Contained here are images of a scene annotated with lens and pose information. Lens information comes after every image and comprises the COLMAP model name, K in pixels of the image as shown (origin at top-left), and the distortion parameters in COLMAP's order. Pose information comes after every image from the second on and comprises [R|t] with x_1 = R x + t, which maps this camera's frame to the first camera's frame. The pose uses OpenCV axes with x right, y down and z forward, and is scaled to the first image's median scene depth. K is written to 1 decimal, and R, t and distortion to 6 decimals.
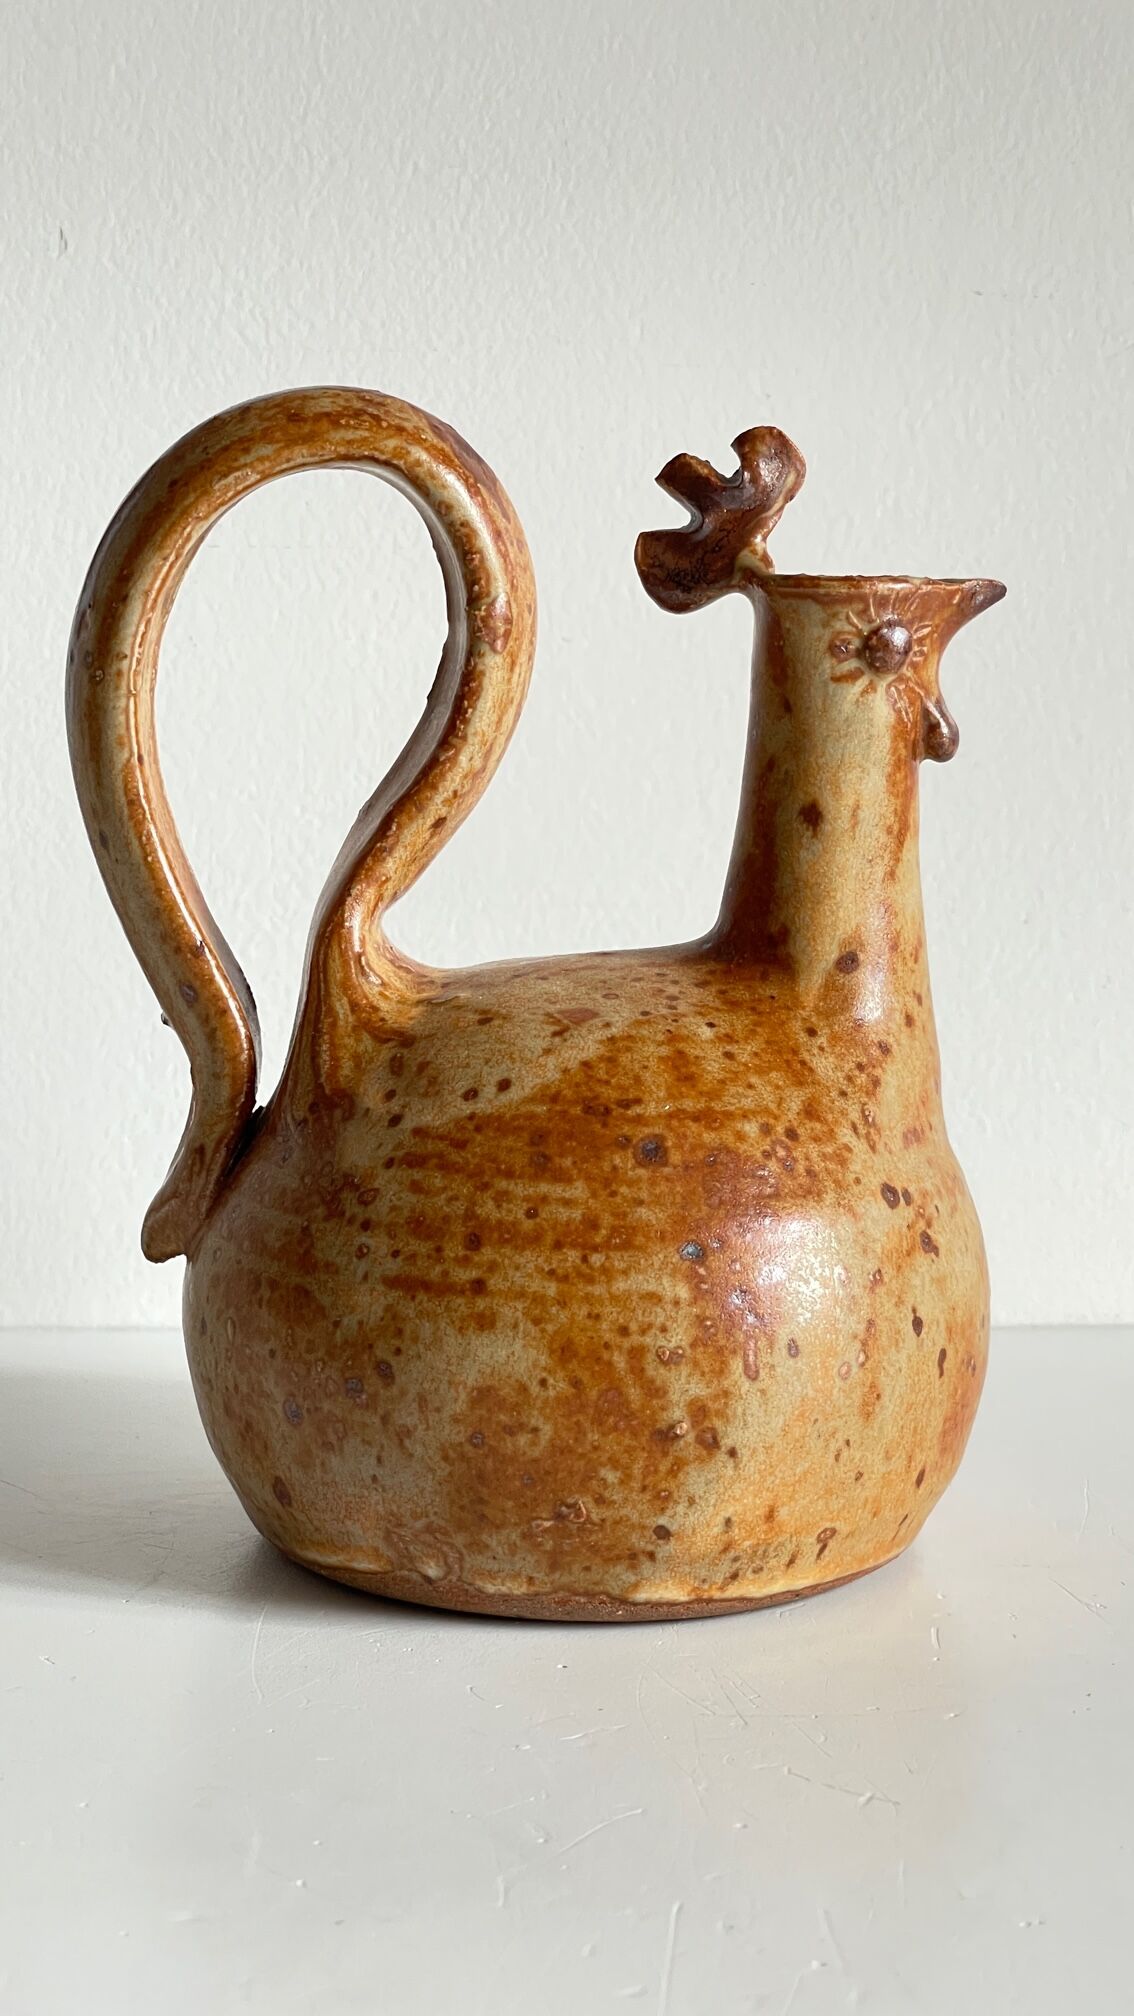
lens RADIAL K [[3093.5, 0, 567.0], [0, 3093.5, 1008.0], [0, 0, 1]] dist [-0.008296, -0.037288]
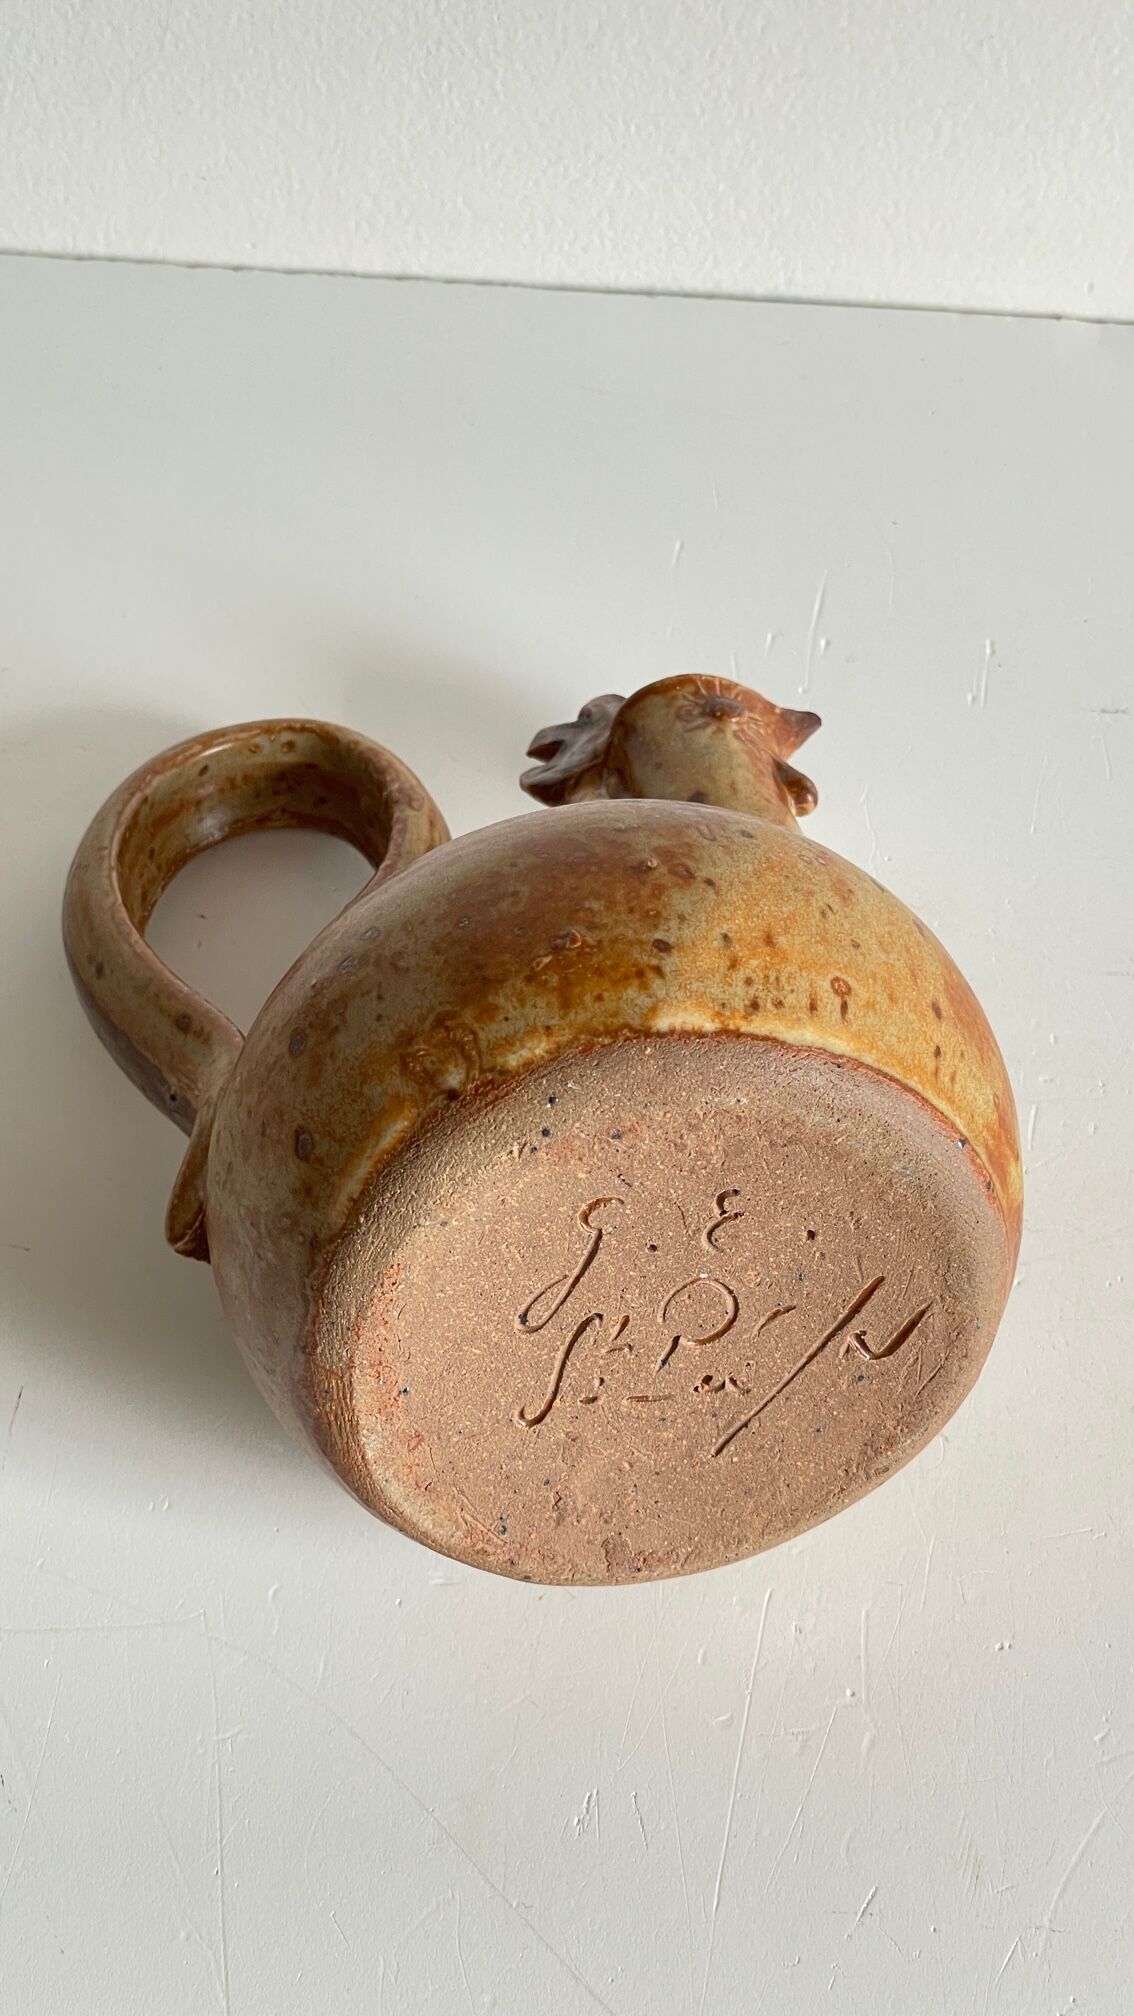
lens RADIAL K [[3093.5, 0, 567.0], [0, 3093.5, 1008.0], [0, 0, 1]] dist [-0.008296, -0.037288]
pose [[0.971304, -0.225313, 0.076176, -0.079674], [0.179765, 0.485742, -0.855418, 1.029895], [0.155735, 0.844564, 0.512306, 0.501218]]
